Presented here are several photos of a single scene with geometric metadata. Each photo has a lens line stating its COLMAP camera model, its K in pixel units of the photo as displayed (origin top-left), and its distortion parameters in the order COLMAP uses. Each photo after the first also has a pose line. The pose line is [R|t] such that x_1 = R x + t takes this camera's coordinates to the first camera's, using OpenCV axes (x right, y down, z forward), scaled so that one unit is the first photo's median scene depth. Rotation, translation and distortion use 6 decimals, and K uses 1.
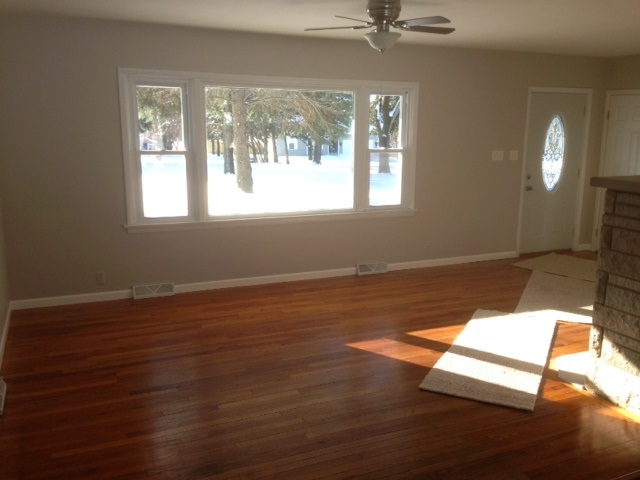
lens RADIAL K [[601.7, 0, 320.2], [0, 601.7, 240.4], [0, 0, 1]] dist [0.064033, 0.000000]
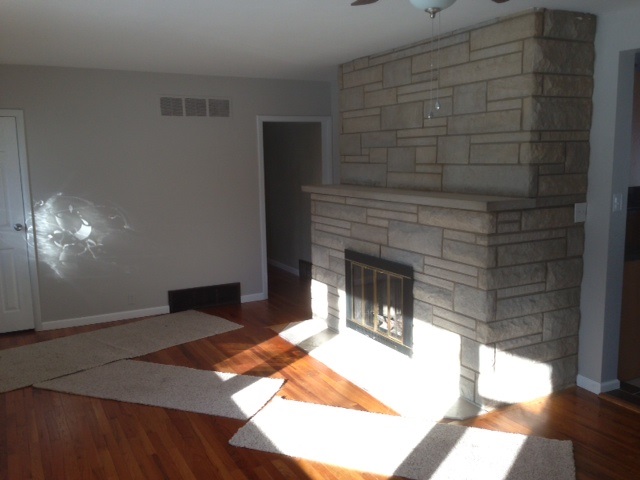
lens RADIAL K [[601.7, 0, 320.6], [0, 601.7, 239.2], [0, 0, 1]] dist [0.064033, 0.000000]
pose [[-0.084286, -0.154135, 0.984448, -0.520981], [0.204651, 0.964225, 0.168490, -0.272027], [-0.975199, 0.215670, -0.049726, 1.354413]]
